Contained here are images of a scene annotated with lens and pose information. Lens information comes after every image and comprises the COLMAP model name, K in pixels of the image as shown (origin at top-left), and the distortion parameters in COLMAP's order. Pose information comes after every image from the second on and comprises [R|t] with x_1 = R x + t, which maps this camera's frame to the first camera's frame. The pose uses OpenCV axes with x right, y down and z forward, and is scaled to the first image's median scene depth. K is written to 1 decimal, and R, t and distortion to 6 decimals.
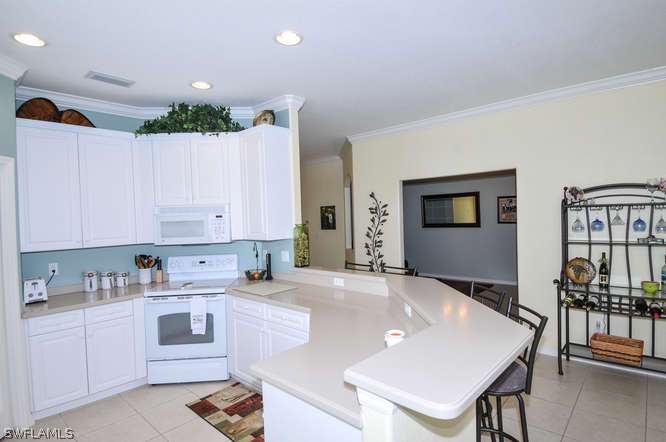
lens RADIAL K [[347.0, 0, 335.0], [0, 347.0, 222.6], [0, 0, 1]] dist [0.037992, -0.042907]
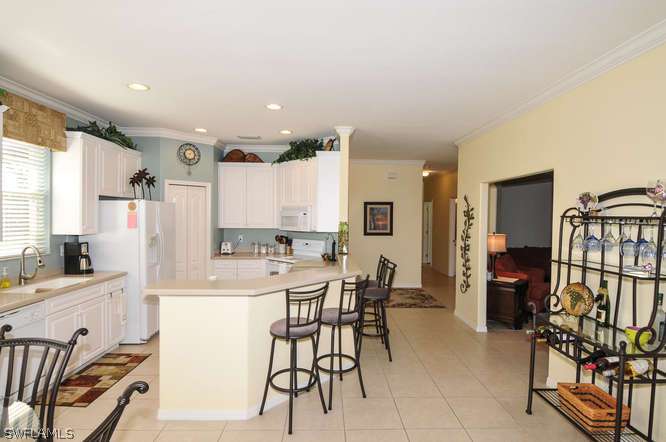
lens RADIAL K [[347.0, 0, 335.0], [0, 347.0, 222.6], [0, 0, 1]] dist [0.037992, -0.042907]
pose [[0.687608, 0.053531, -0.724106, 0.856496], [-0.045952, 0.998488, 0.030180, -0.032452], [0.724627, 0.012522, 0.689028, 0.058891]]
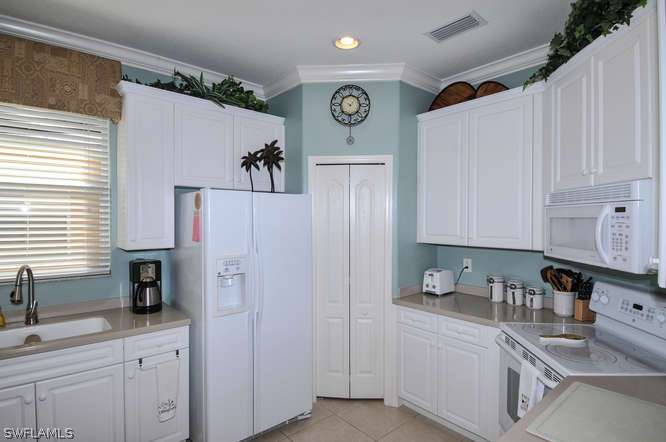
lens RADIAL K [[347.0, 0, 335.0], [0, 347.0, 222.6], [0, 0, 1]] dist [0.037992, -0.042907]
pose [[-0.122205, 0.042034, -0.991614, 0.139963], [-0.017427, 0.998858, 0.044488, -0.014275], [0.992352, 0.022717, -0.121333, 0.708911]]
